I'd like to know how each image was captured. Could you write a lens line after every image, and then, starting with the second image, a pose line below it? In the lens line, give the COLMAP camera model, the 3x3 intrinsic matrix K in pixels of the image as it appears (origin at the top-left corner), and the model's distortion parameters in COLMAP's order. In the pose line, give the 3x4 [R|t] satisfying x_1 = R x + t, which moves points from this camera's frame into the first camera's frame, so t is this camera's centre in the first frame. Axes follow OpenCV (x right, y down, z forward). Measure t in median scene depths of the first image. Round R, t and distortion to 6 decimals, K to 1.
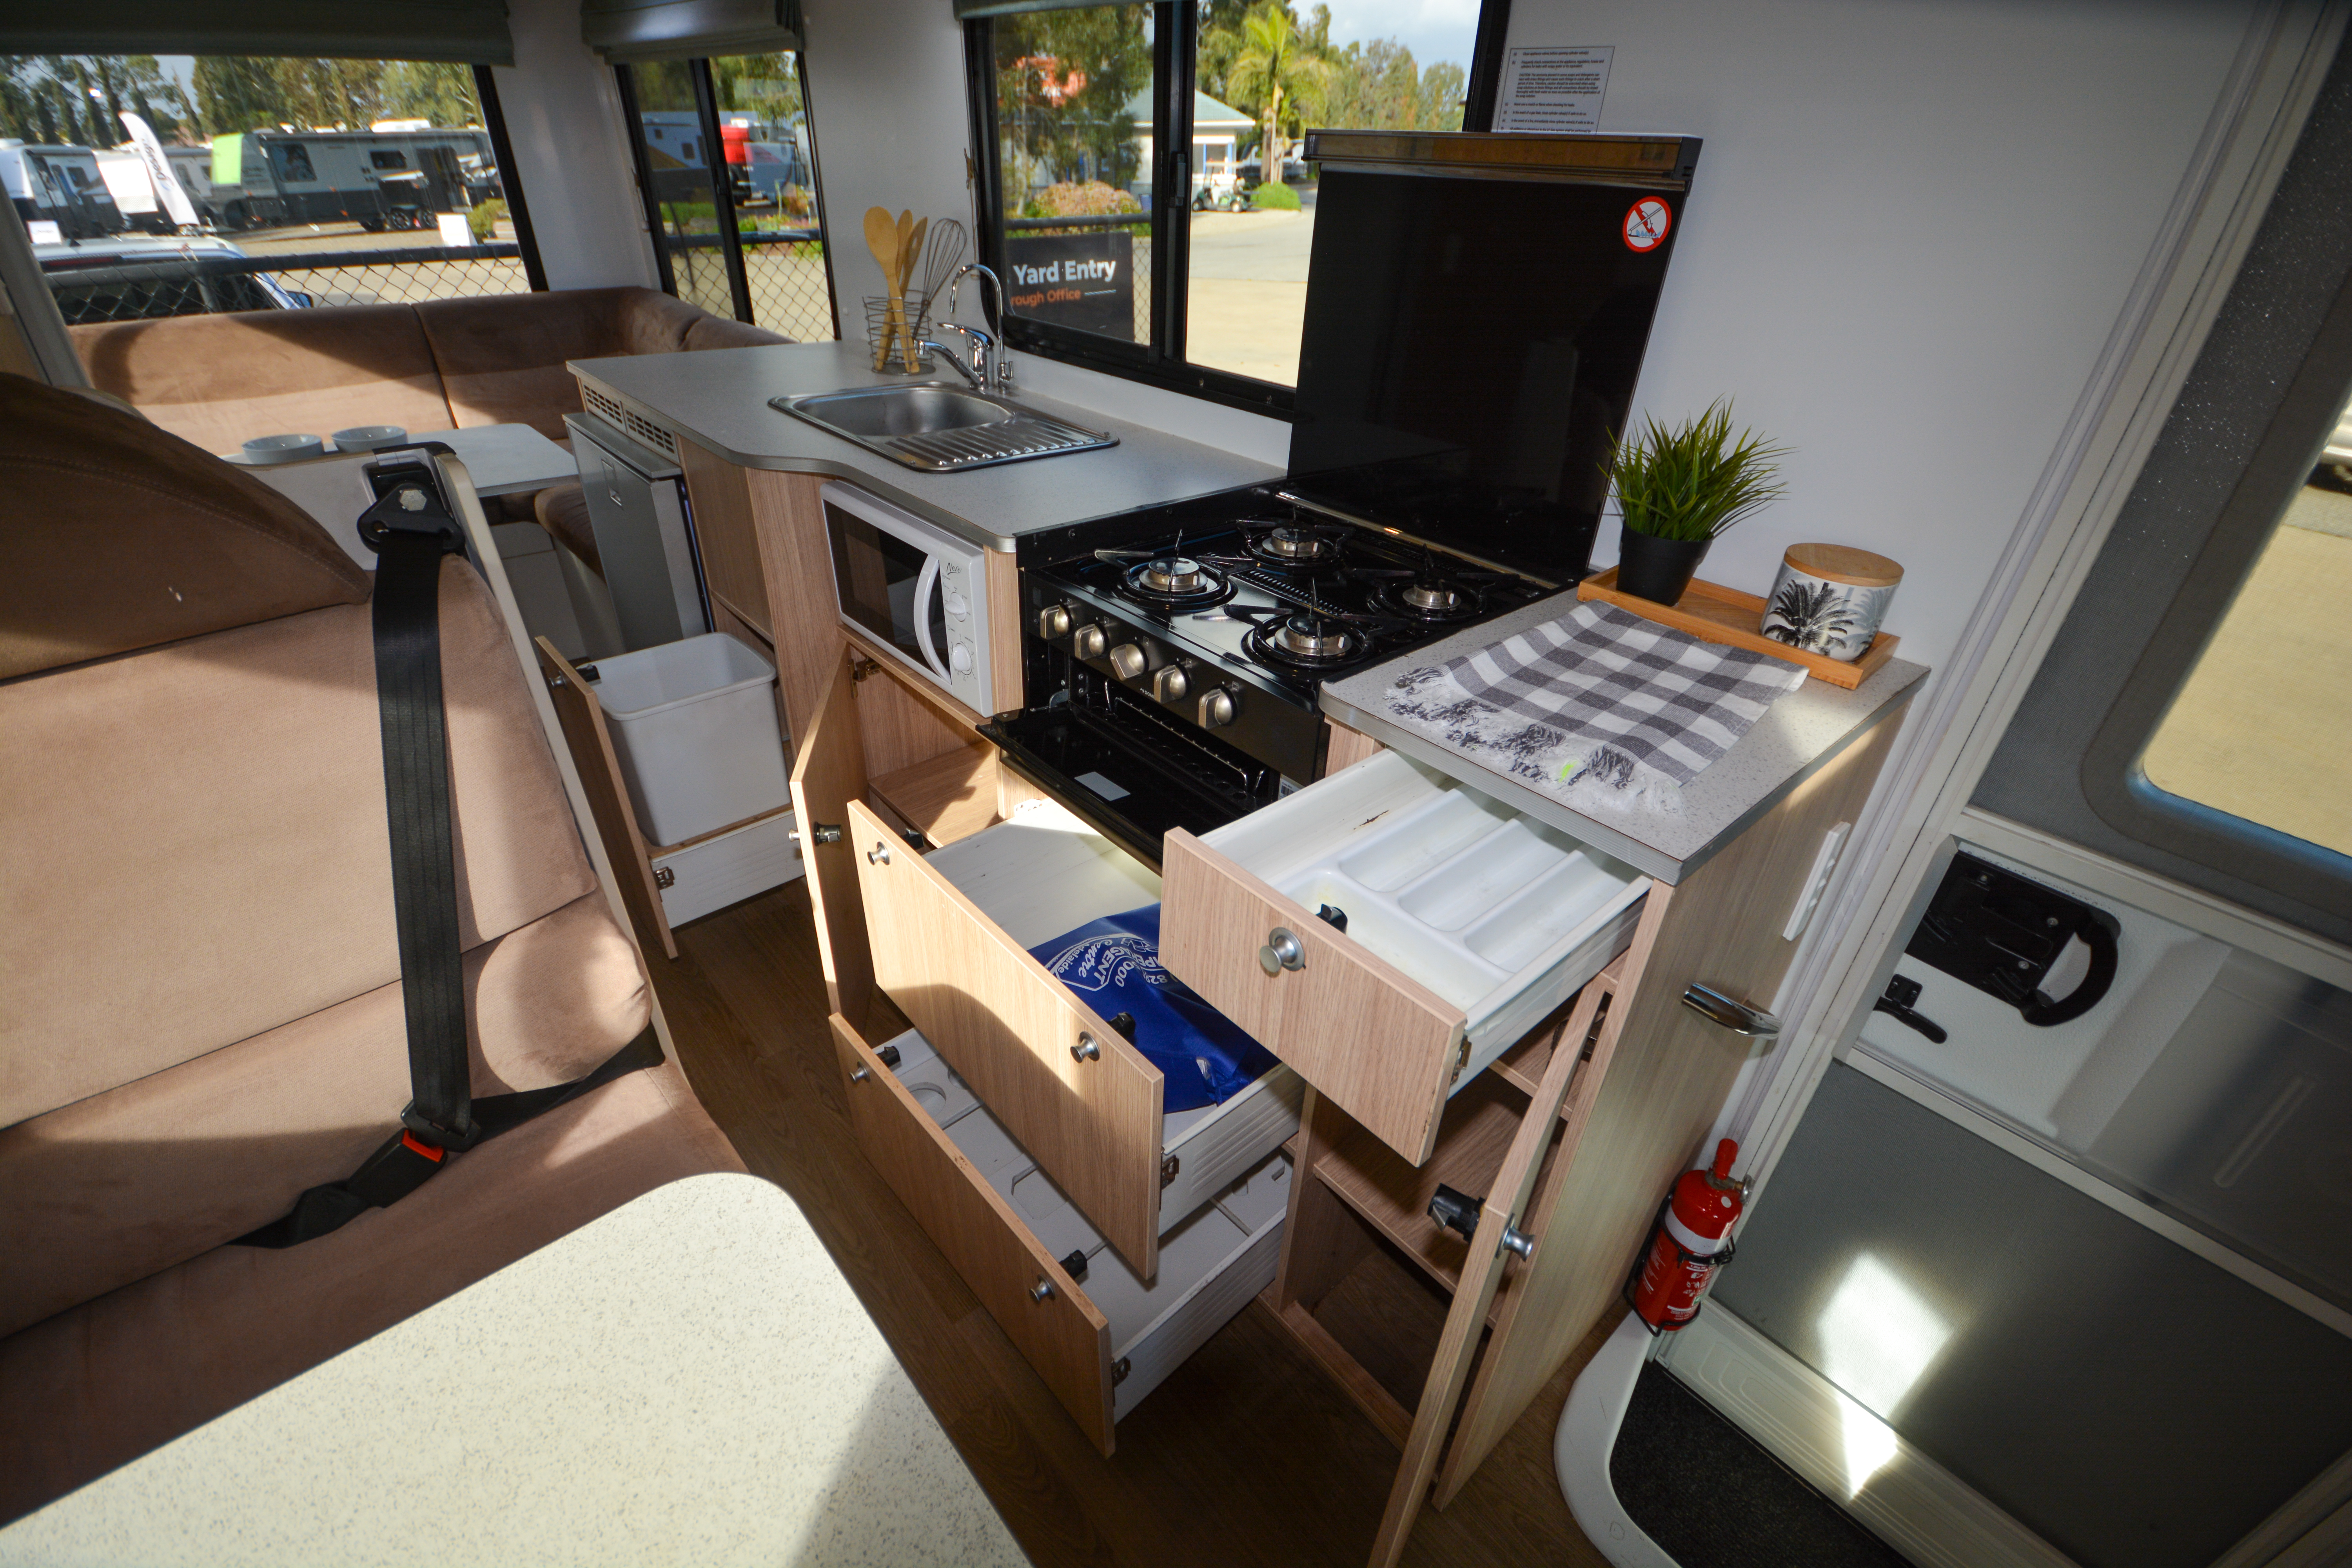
lens RADIAL K [[1031.9, 0, 1175.5], [0, 1031.9, 788.1], [0, 0, 1]] dist [0.021647, -0.020051]
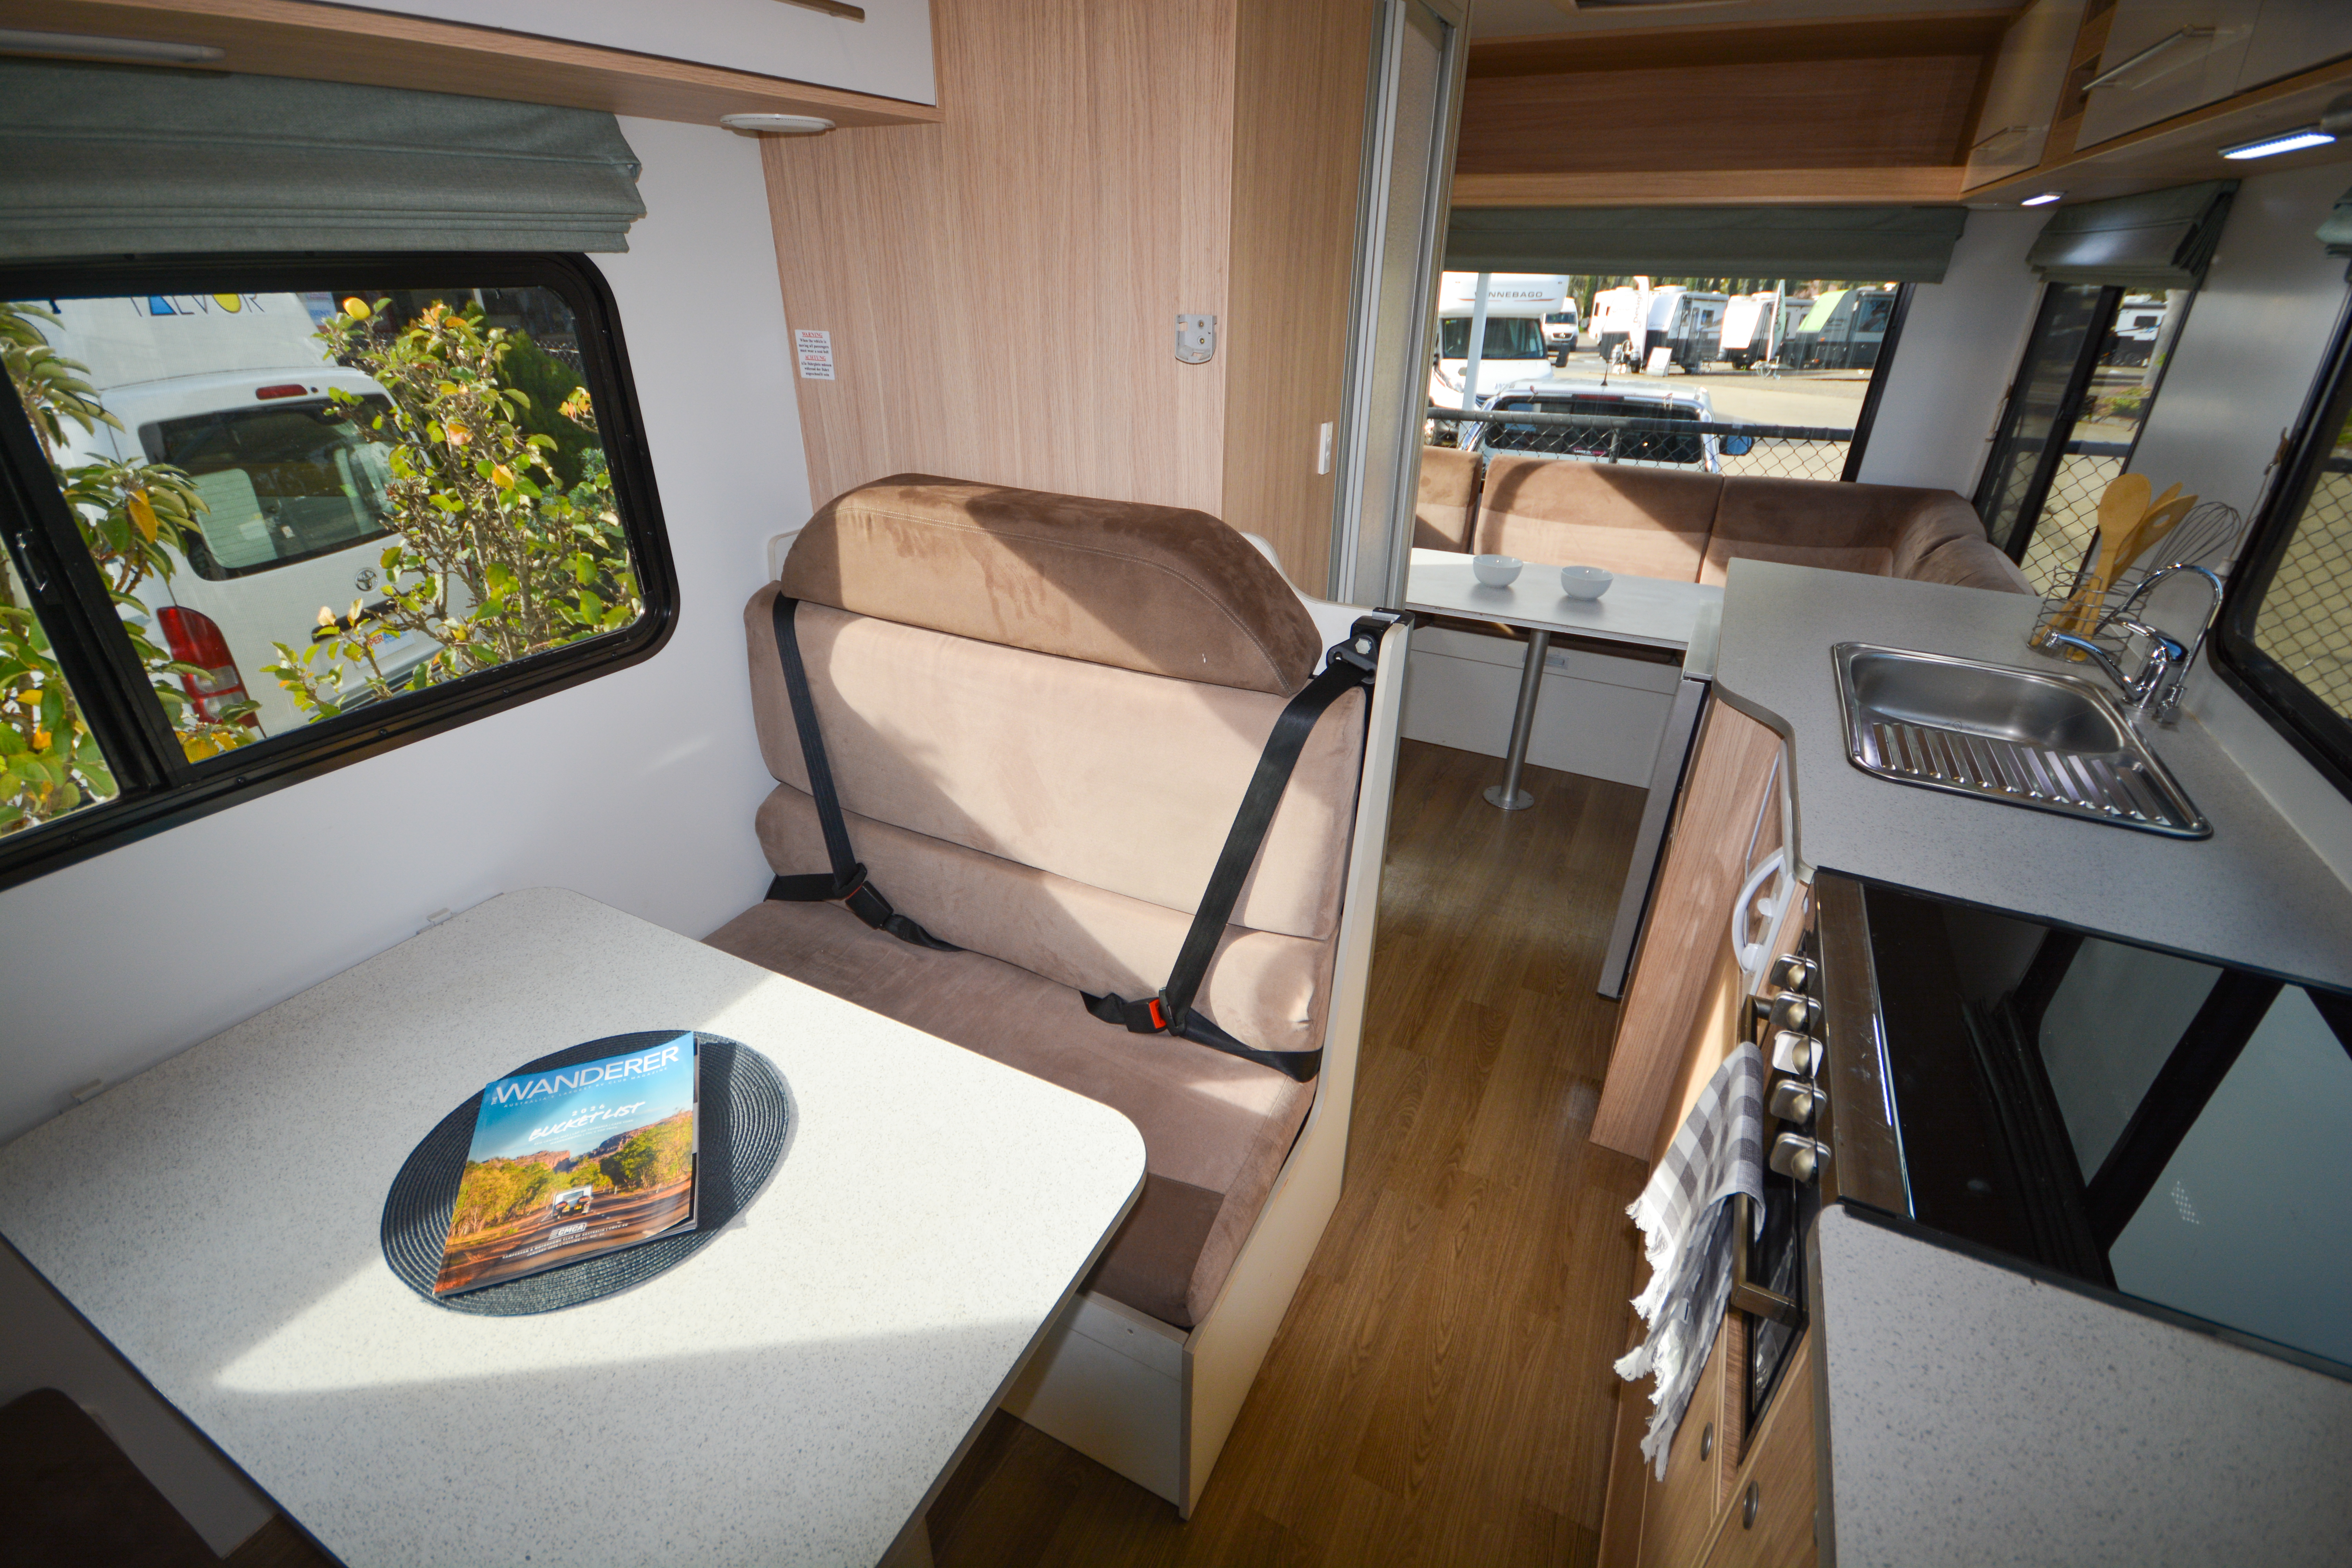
lens RADIAL K [[1032.2, 0, 1173.1], [0, 1032.2, 786.3], [0, 0, 1]] dist [0.014530, -0.013280]
pose [[0.366028, 0.399528, -0.840477, 0.314832], [-0.494275, 0.848694, 0.188177, -0.174438], [0.788490, 0.346549, 0.508122, 0.088149]]
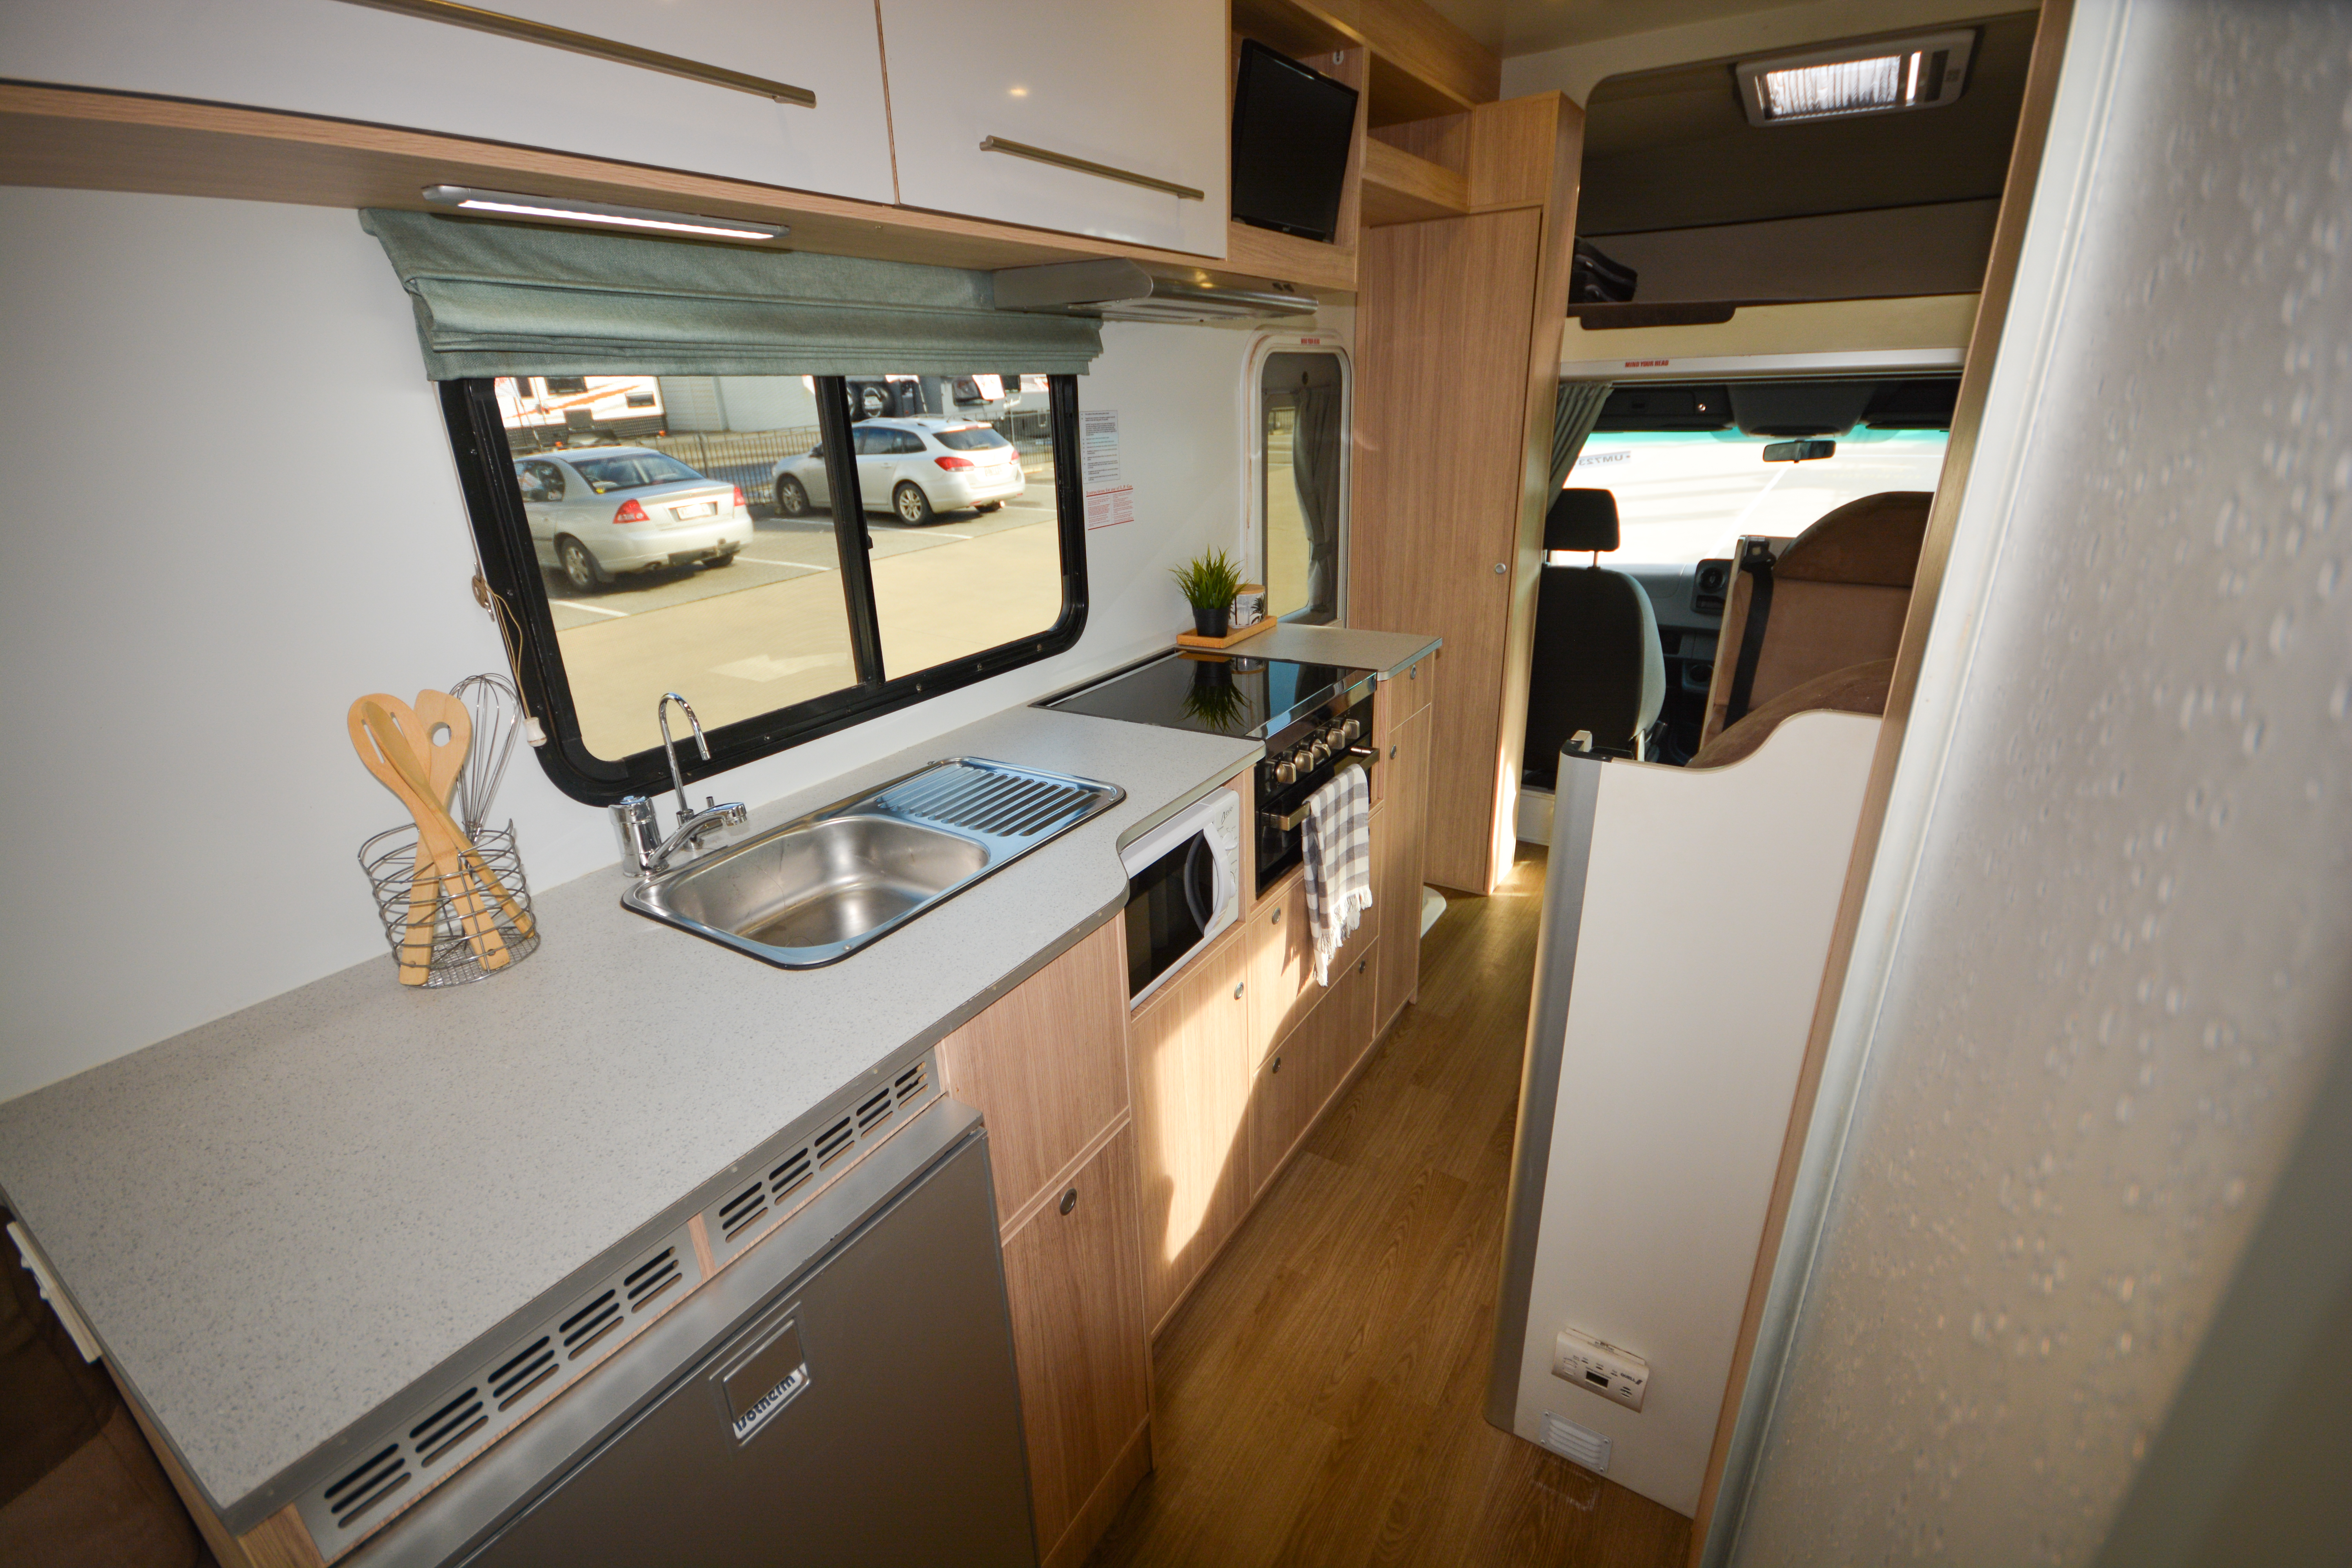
lens RADIAL K [[1032.2, 0, 1173.1], [0, 1032.2, 786.3], [0, 0, 1]] dist [0.014530, -0.013280]
pose [[-0.280657, -0.364361, 0.887960, -1.198308], [0.528372, 0.713692, 0.459855, -0.782176], [-0.801283, 0.598235, -0.007785, 1.009314]]
